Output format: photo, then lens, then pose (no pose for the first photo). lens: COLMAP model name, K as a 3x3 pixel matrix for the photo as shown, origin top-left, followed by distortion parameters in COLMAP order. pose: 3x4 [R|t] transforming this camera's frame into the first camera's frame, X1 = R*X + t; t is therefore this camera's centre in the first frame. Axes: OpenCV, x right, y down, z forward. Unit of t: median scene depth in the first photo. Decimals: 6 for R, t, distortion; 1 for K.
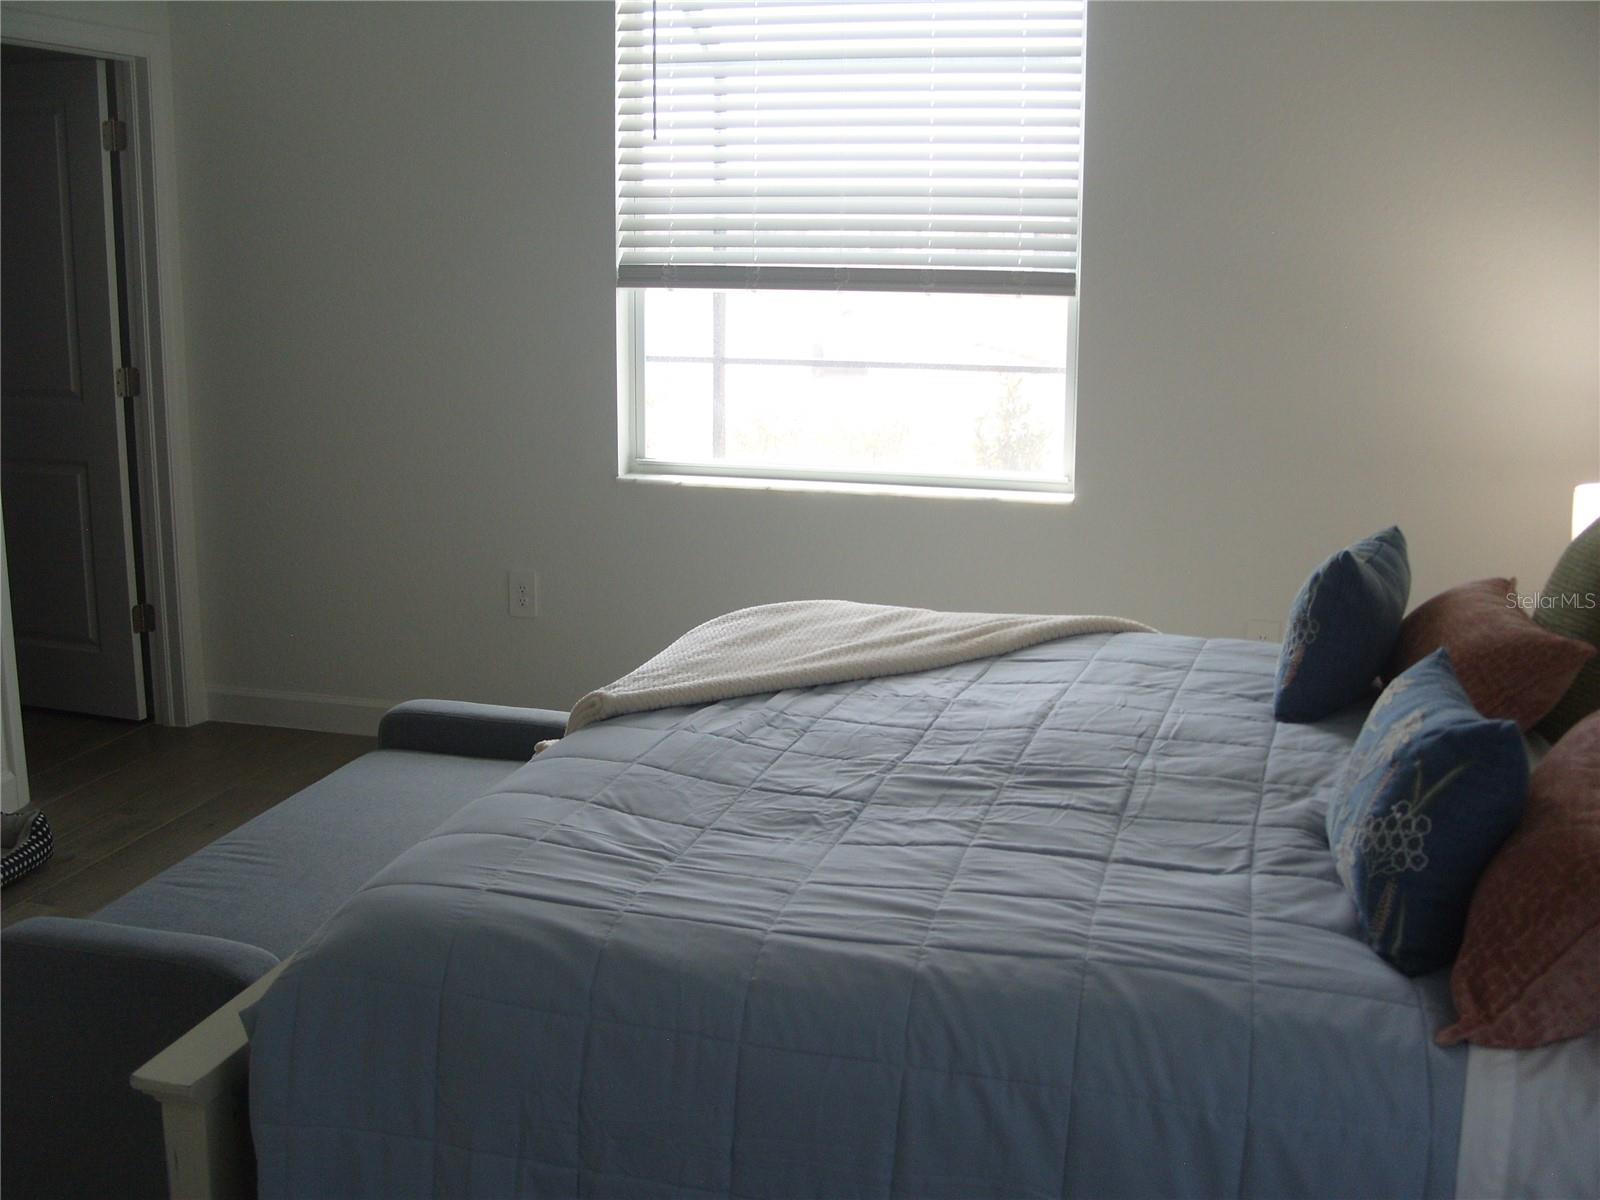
lens RADIAL K [[1740.5, 0, 800.0], [0, 1740.5, 600.0], [0, 0, 1]] dist [-0.220315, 0.270306]
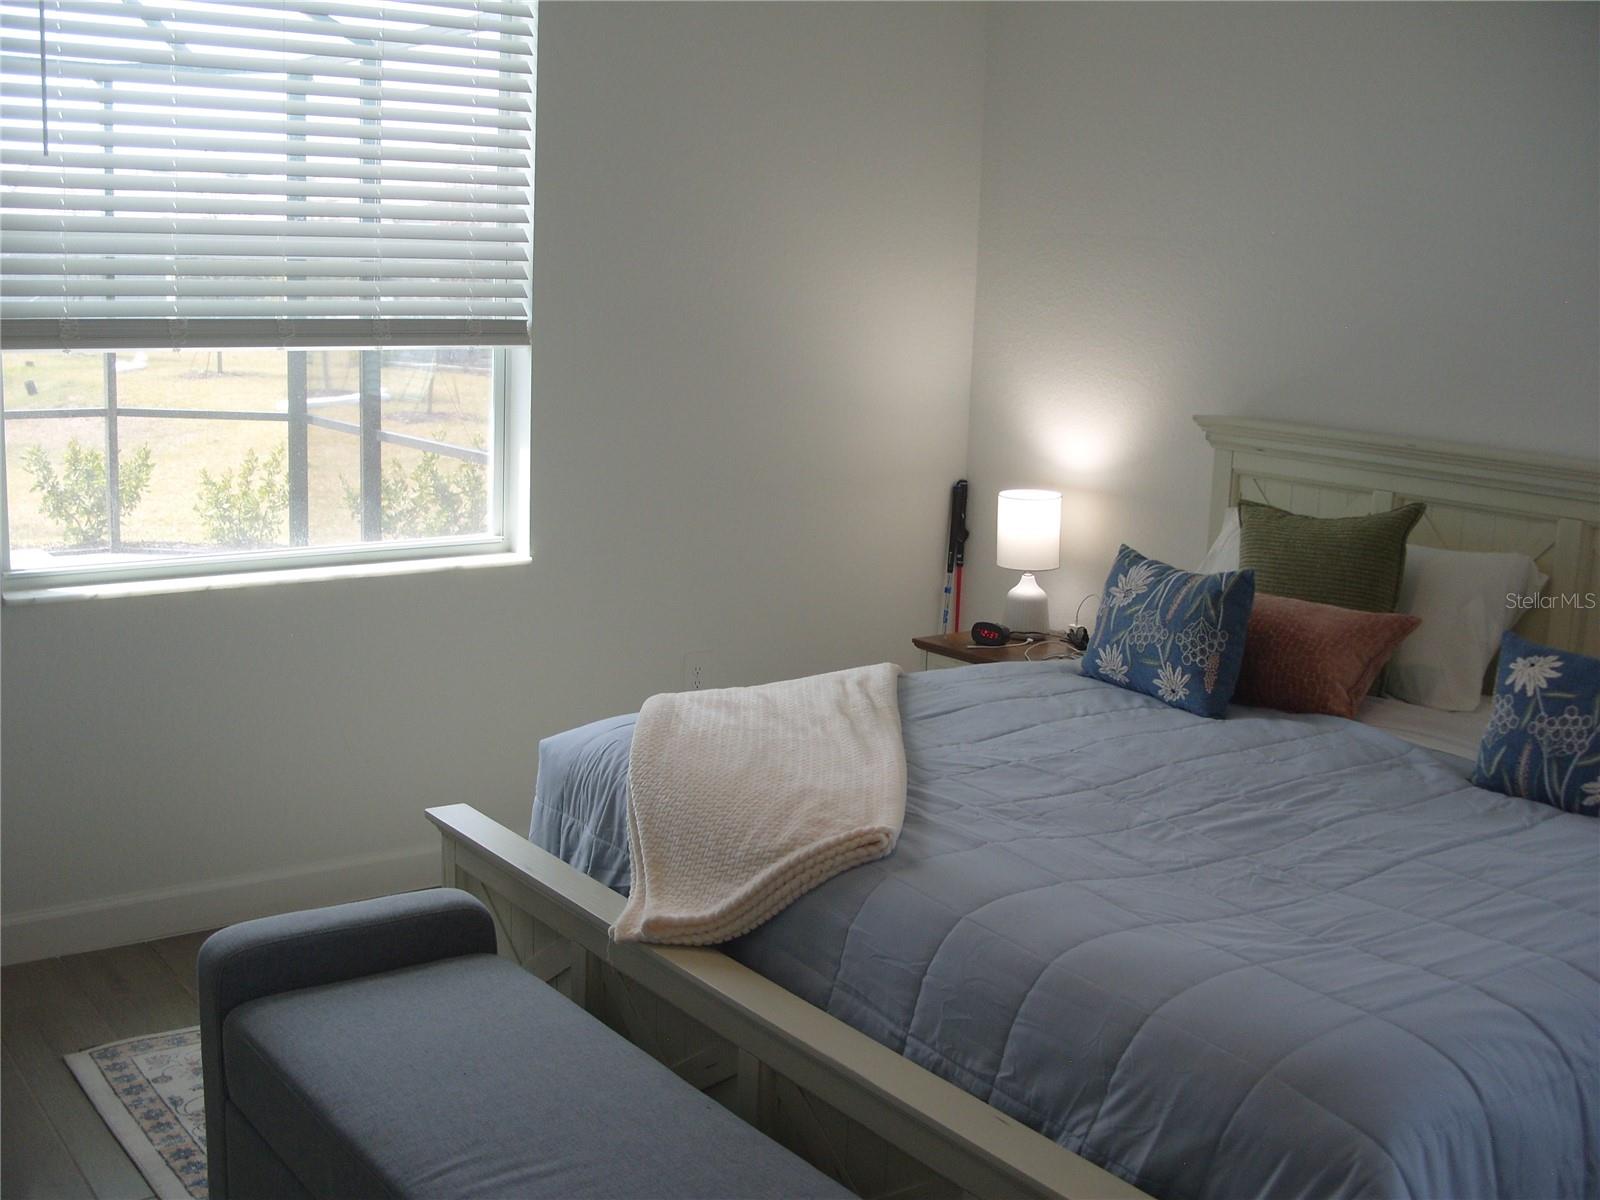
lens RADIAL K [[1740.5, 0, 800.0], [0, 1740.5, 600.0], [0, 0, 1]] dist [-0.220315, 0.270306]
pose [[0.643903, -0.125596, 0.754728, -0.483968], [0.133465, 0.989749, 0.050839, -0.067288], [-0.753377, 0.067994, 0.654065, 0.279064]]
